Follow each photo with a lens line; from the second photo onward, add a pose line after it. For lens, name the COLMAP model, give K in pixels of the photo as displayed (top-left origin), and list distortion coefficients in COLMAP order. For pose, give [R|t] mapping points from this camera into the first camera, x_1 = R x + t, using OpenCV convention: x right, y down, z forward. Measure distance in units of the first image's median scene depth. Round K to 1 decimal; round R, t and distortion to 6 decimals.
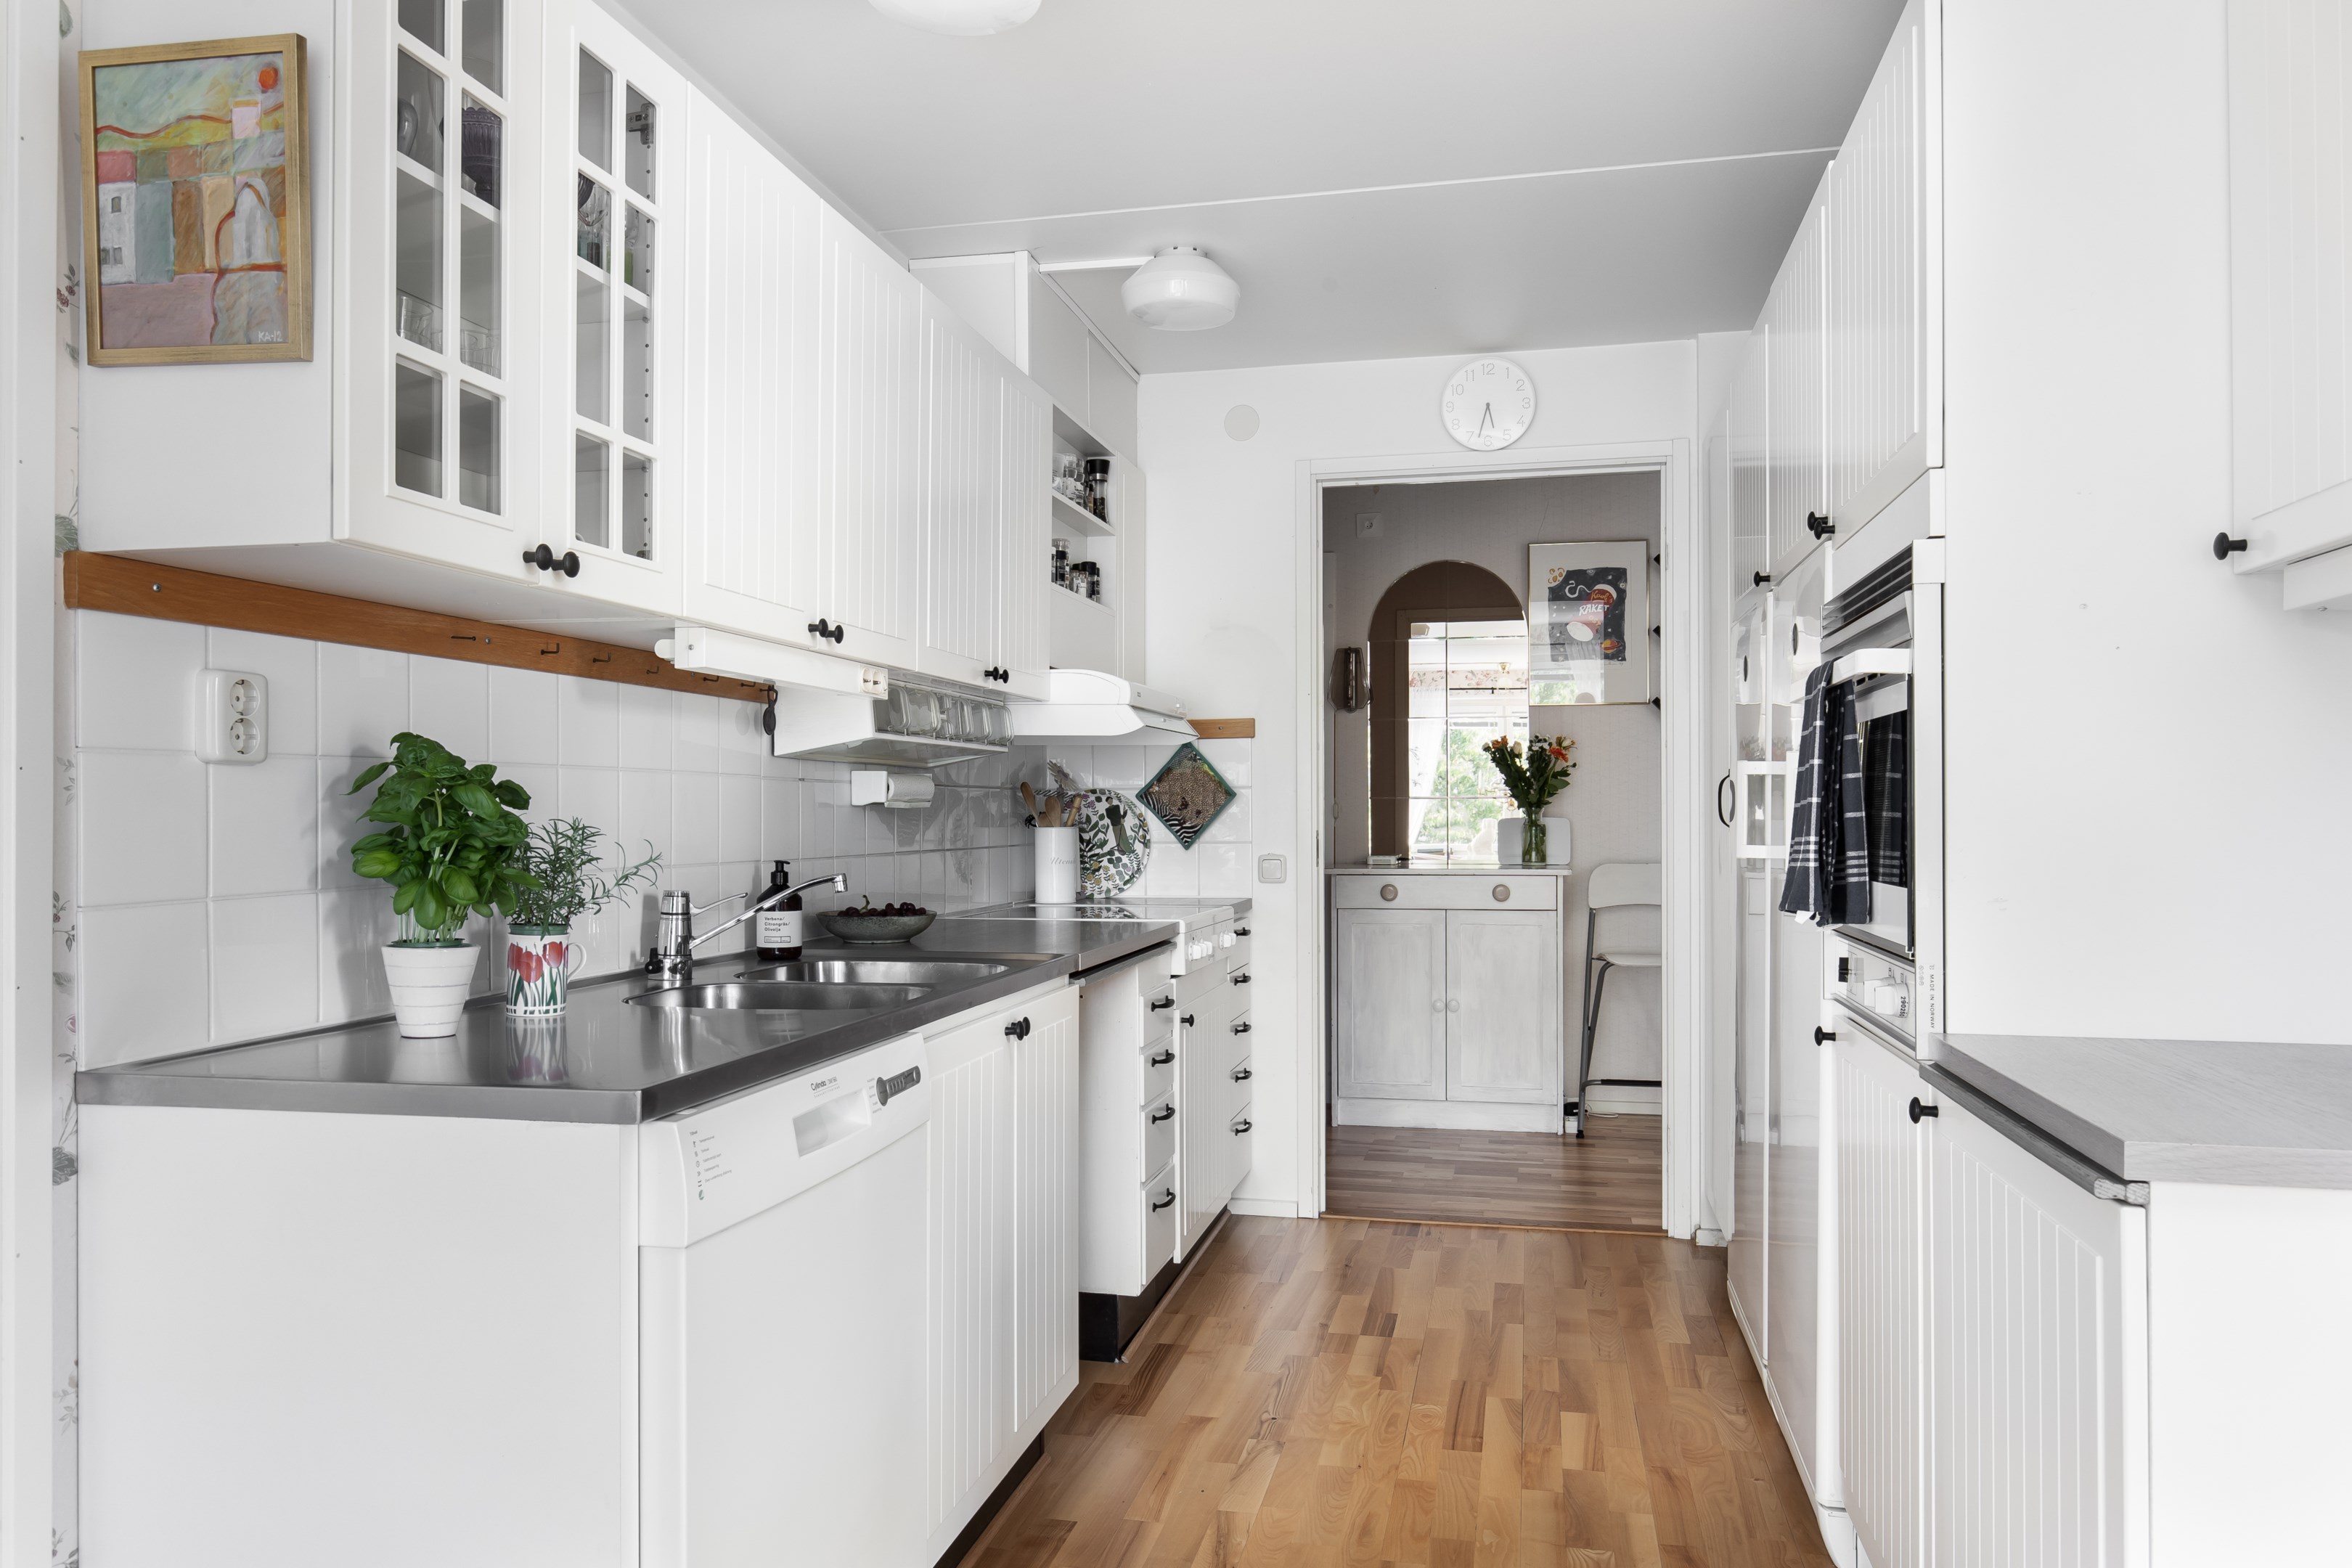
lens RADIAL K [[1591.7, 0, 1183.8], [0, 1591.7, 789.9], [0, 0, 1]] dist [-0.003490, 0.004235]
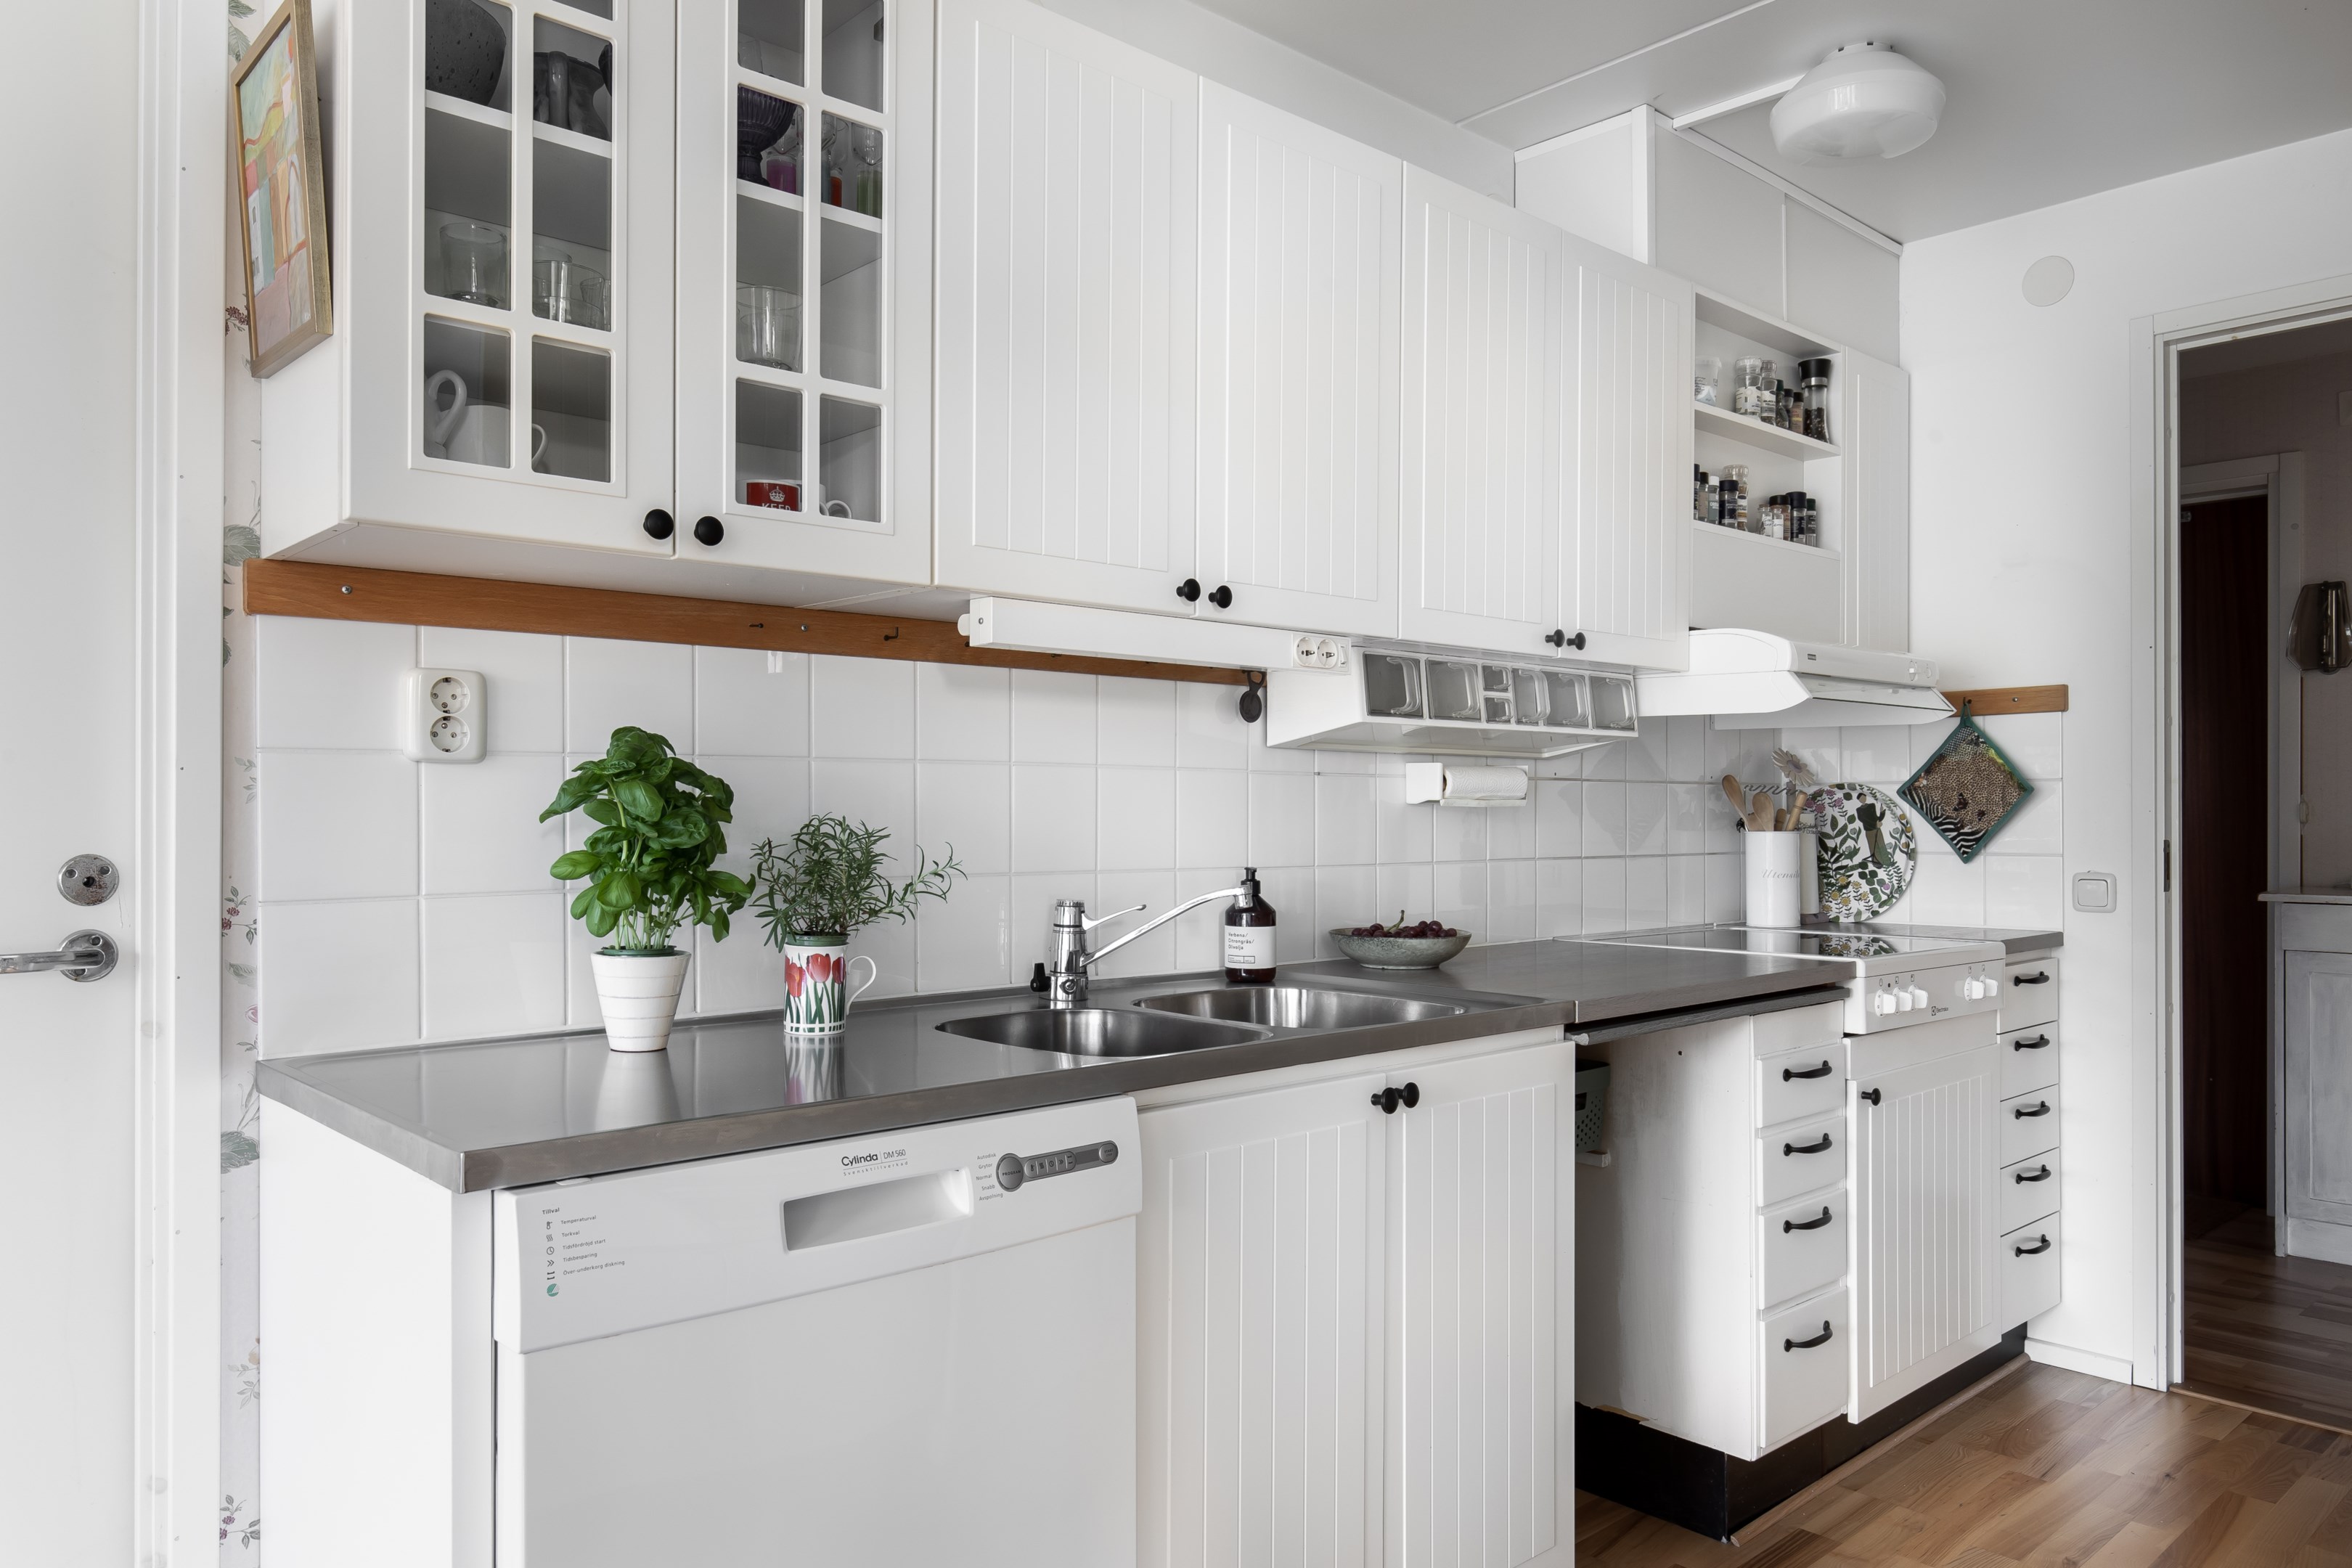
lens RADIAL K [[1591.7, 0, 1173.0], [0, 1591.7, 795.1], [0, 0, 1]] dist [-0.003490, 0.004235]
pose [[0.813678, -0.003326, -0.581306, 0.186009], [0.005552, 0.999982, 0.002050, 0.002541], [0.581289, -0.004895, 0.813682, 0.237301]]
